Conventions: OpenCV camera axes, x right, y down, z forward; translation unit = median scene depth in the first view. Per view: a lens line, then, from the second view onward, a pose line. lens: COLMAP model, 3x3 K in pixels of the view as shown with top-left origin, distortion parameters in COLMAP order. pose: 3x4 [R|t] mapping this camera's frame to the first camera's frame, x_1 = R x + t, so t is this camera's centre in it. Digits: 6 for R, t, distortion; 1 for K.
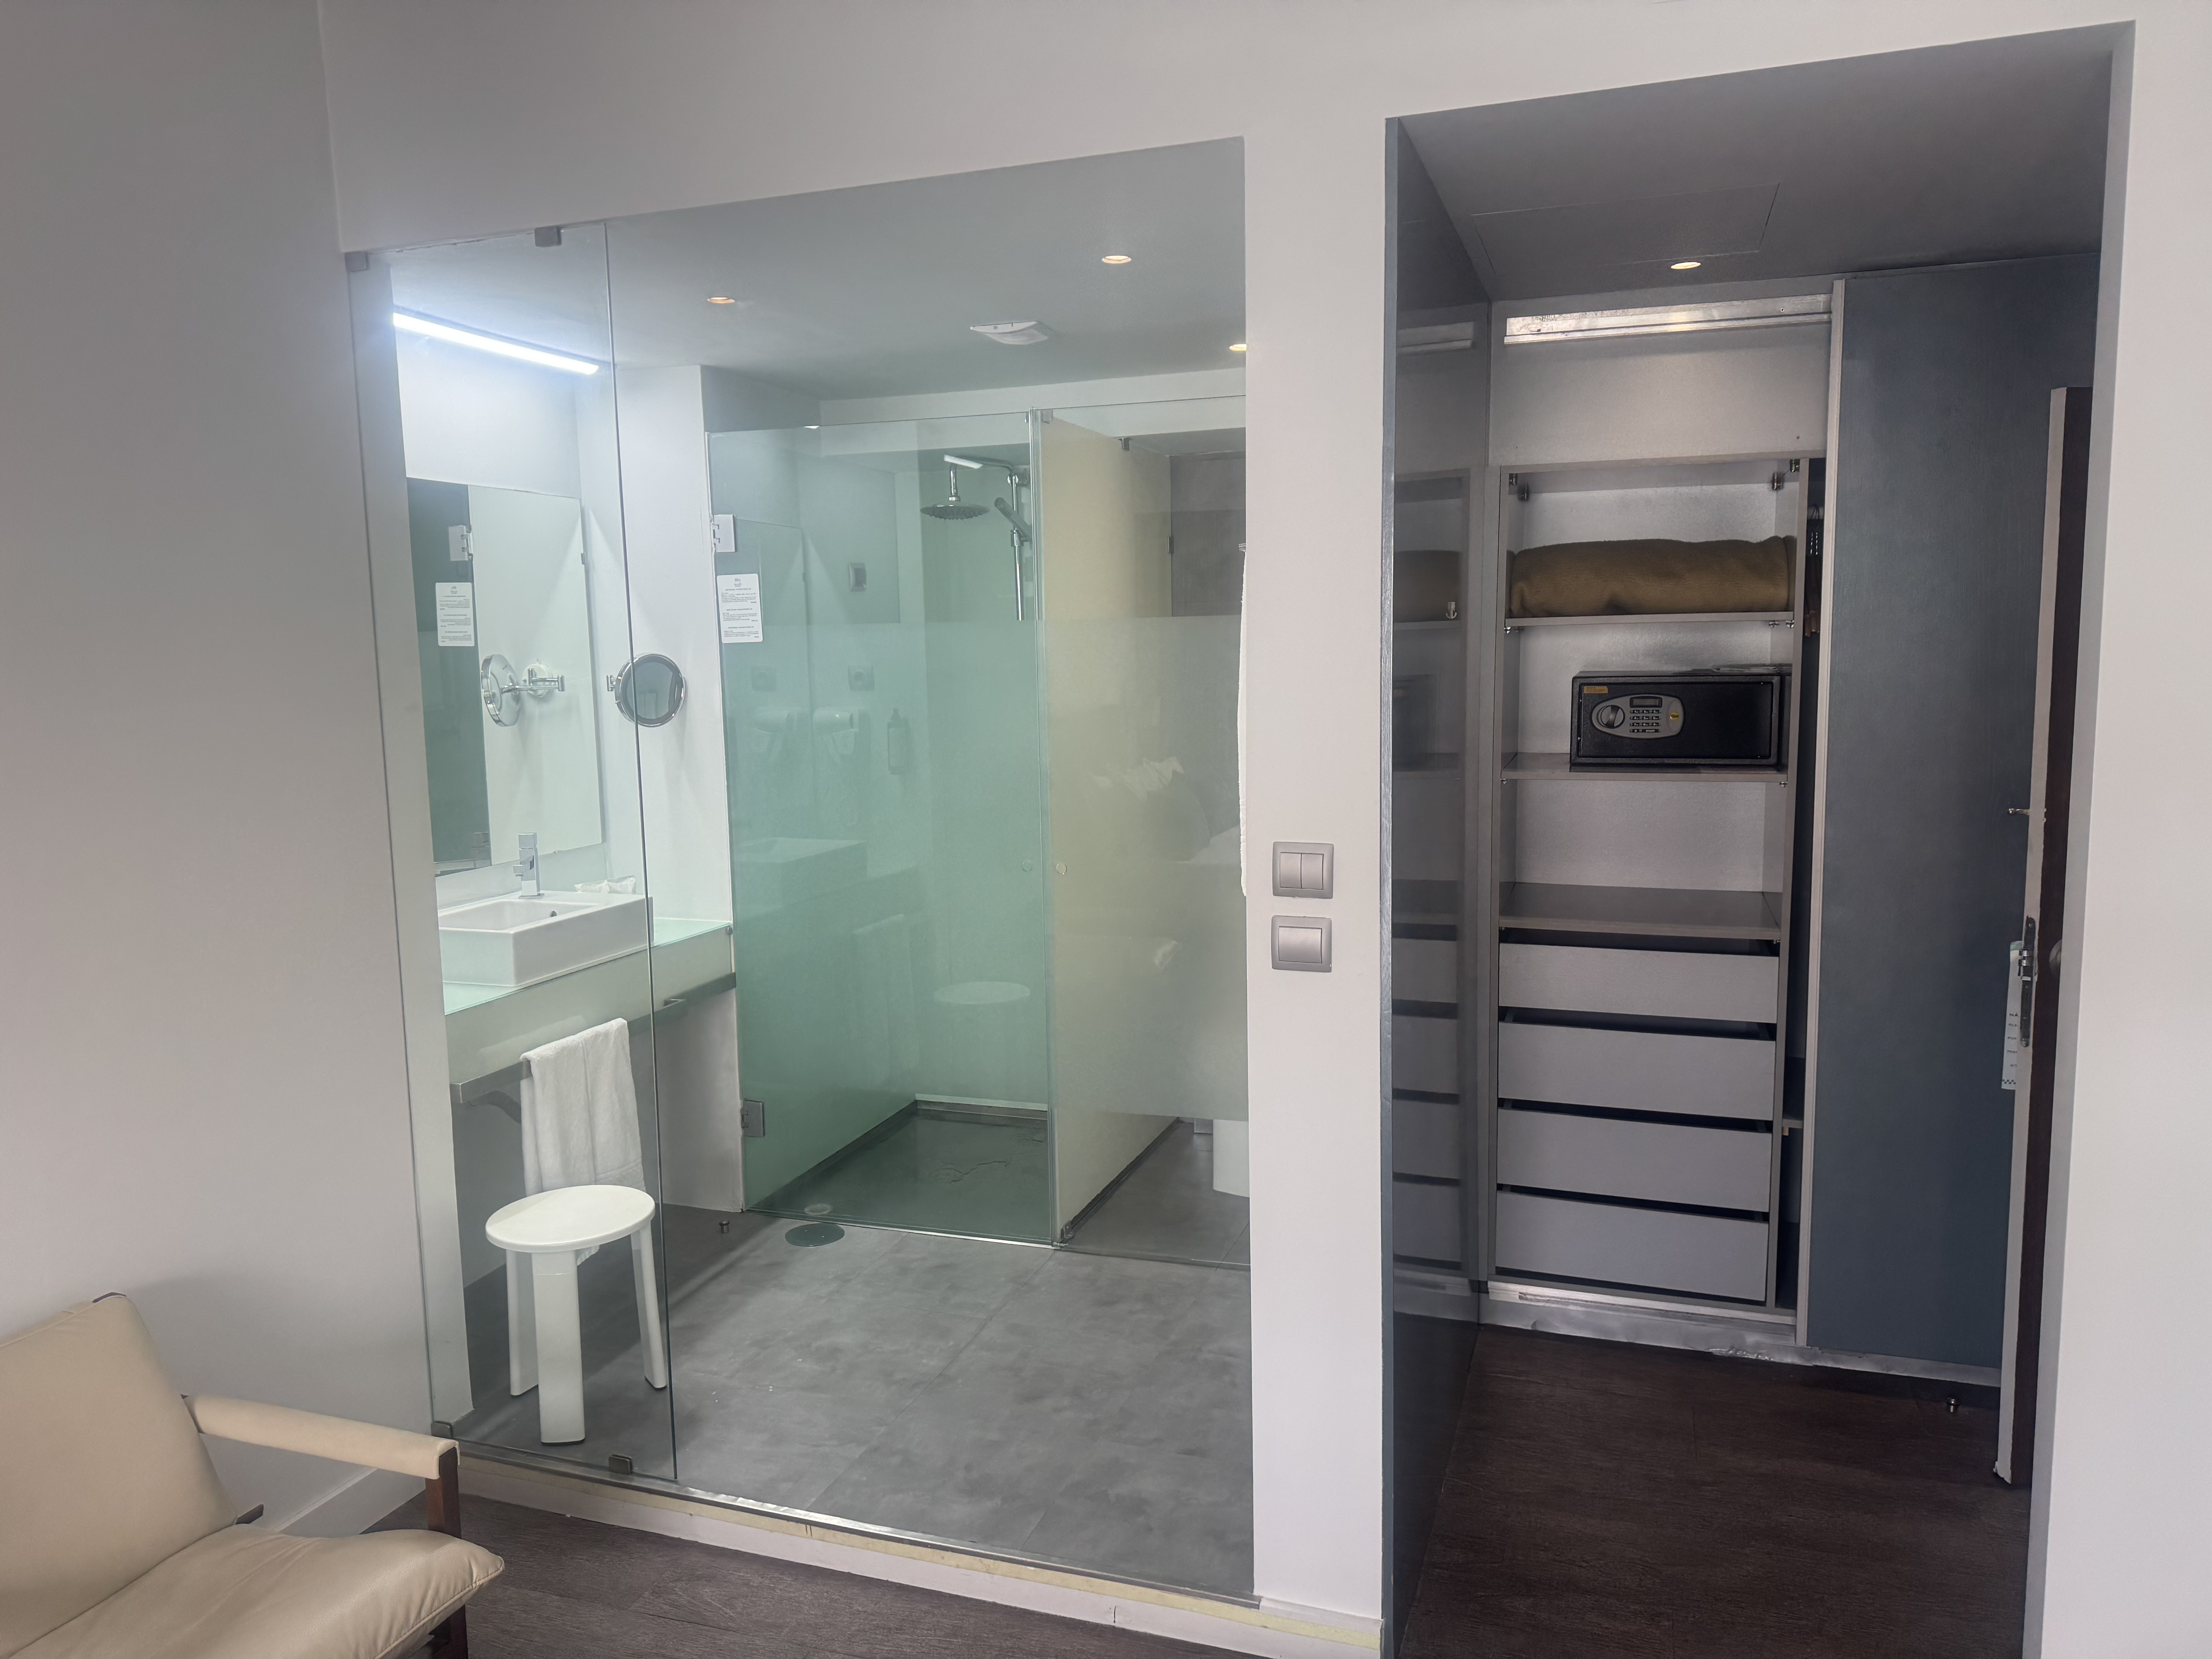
lens RADIAL K [[1537.8, 0, 1106.0], [0, 1537.8, 829.5], [0, 0, 1]] dist [0.068494, -0.201853]
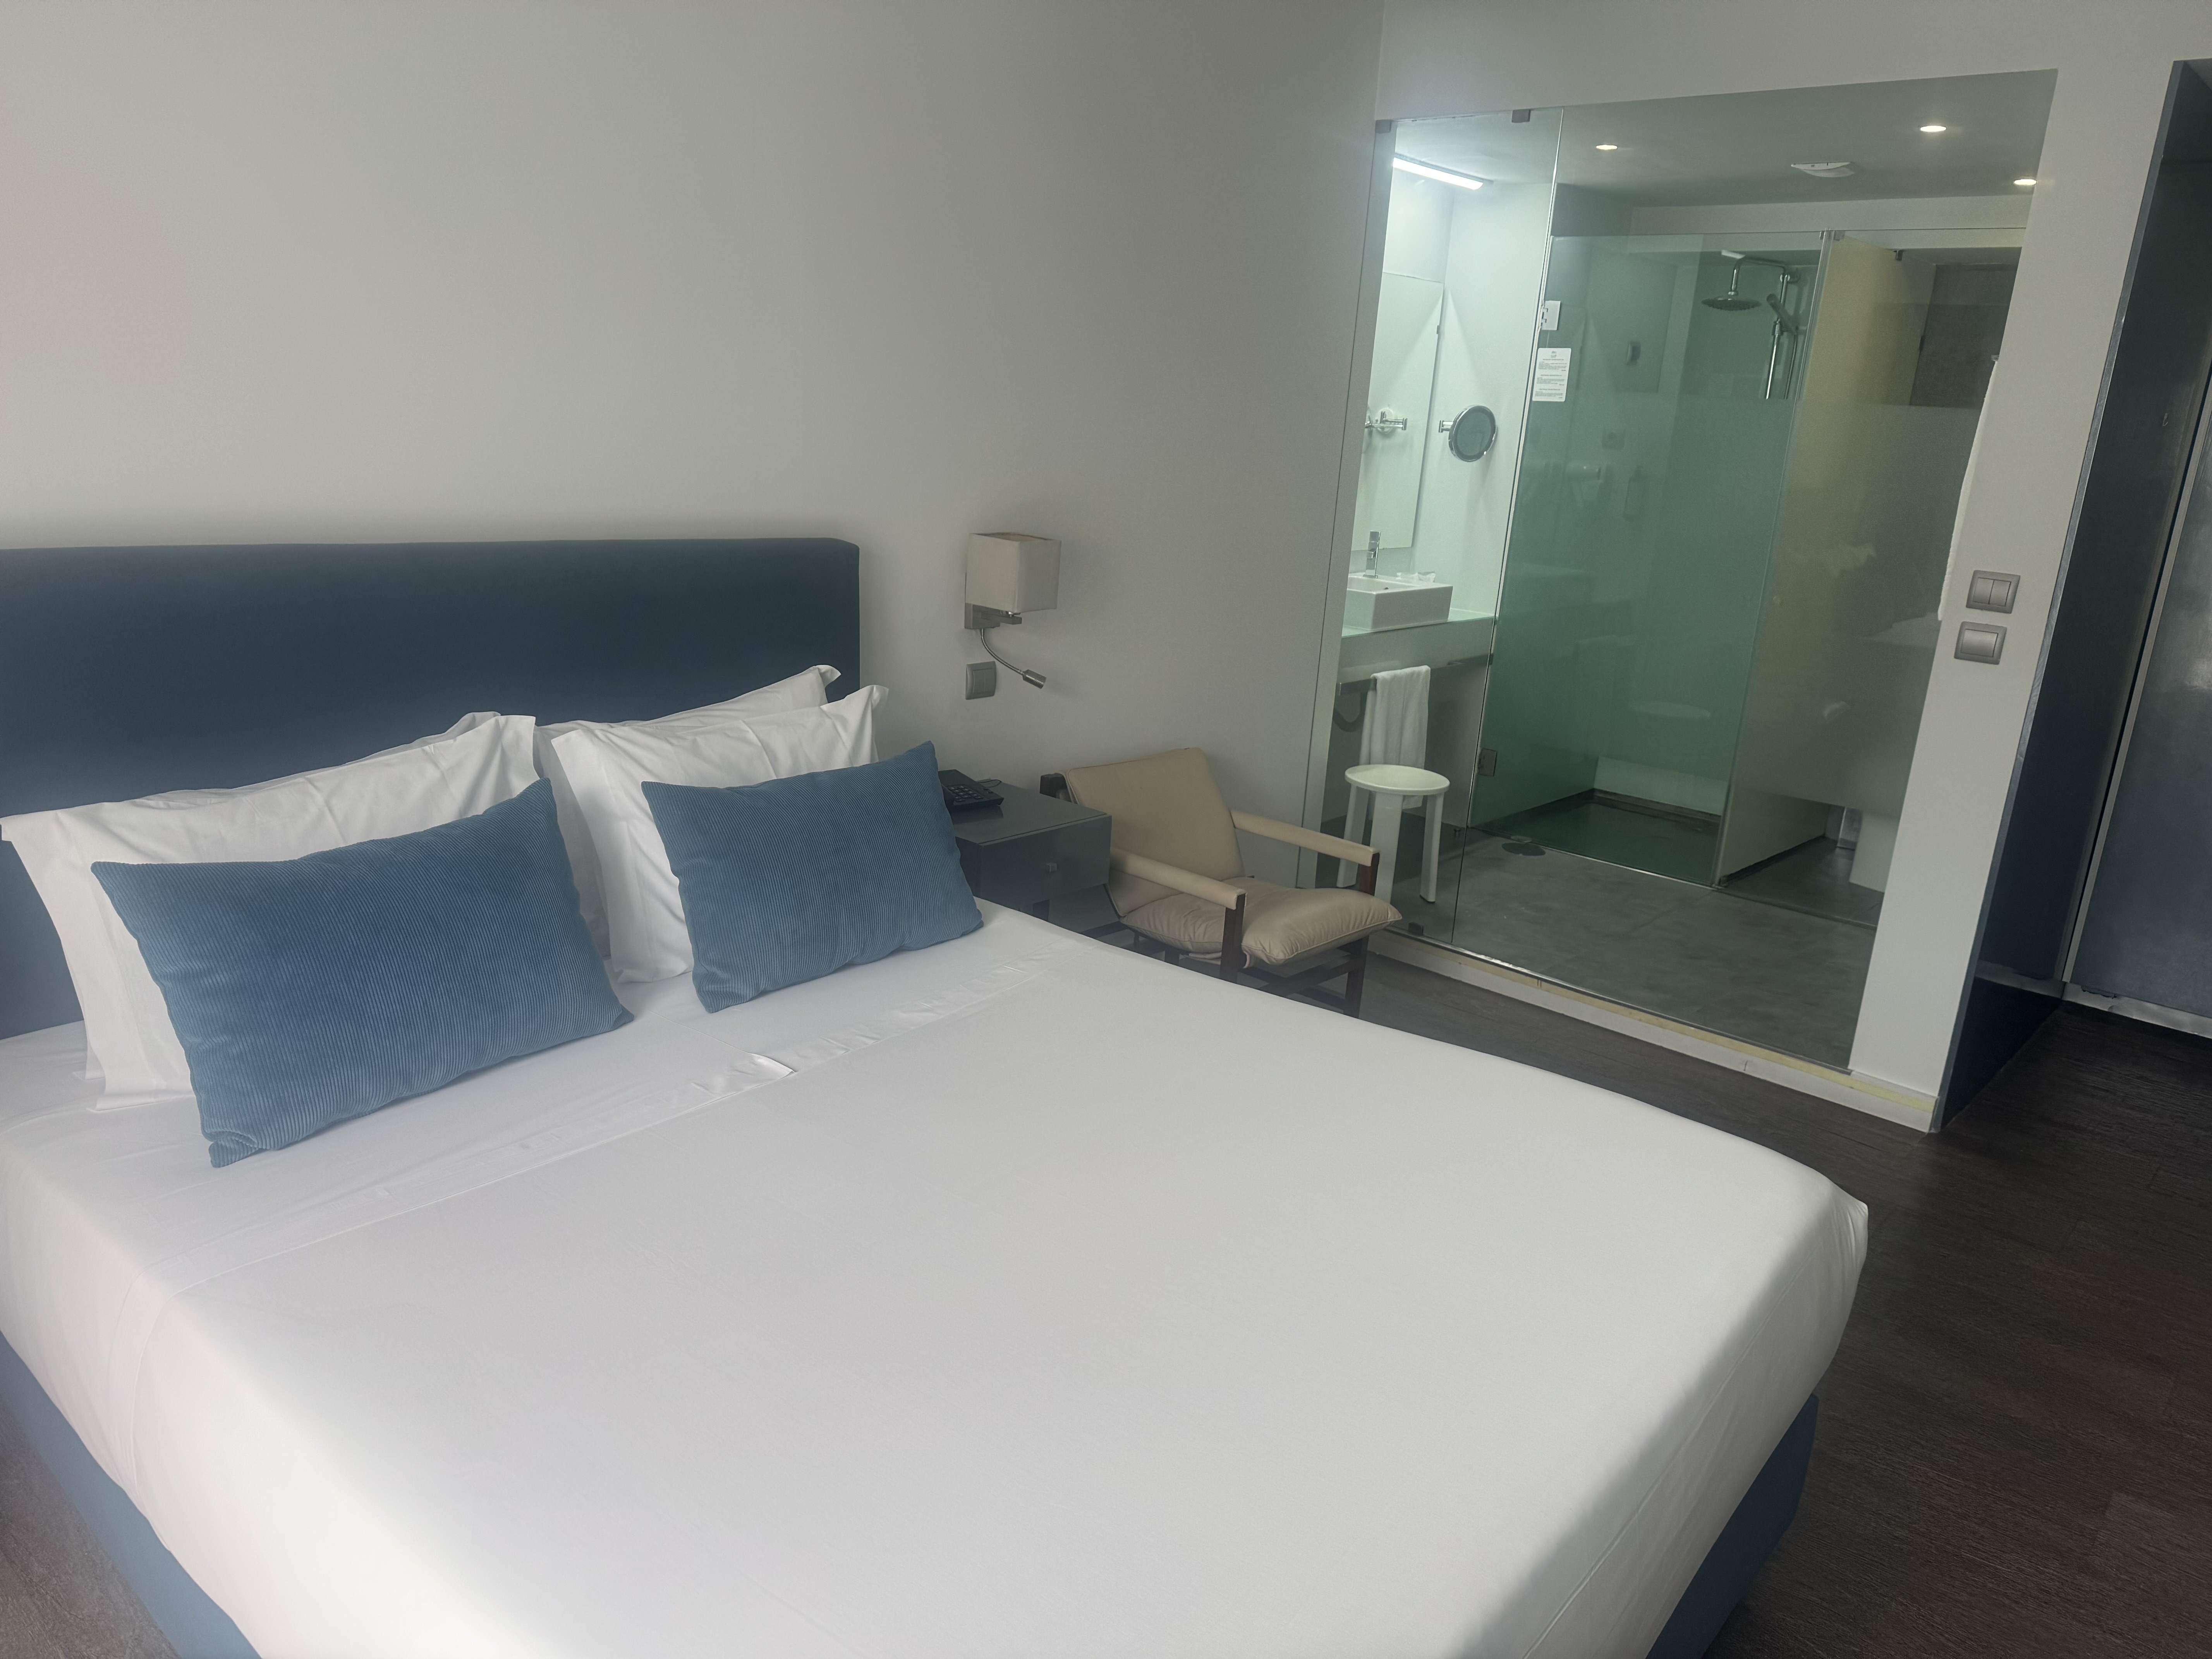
lens RADIAL K [[1572.5, 0, 1095.6], [0, 1572.5, 819.2], [0, 0, 1]] dist [0.106738, -0.108344]
pose [[0.918803, 0.177928, -0.352338, -0.048833], [-0.128129, 0.978744, 0.160133, 0.061843], [0.373341, -0.101986, 0.922071, -0.466825]]
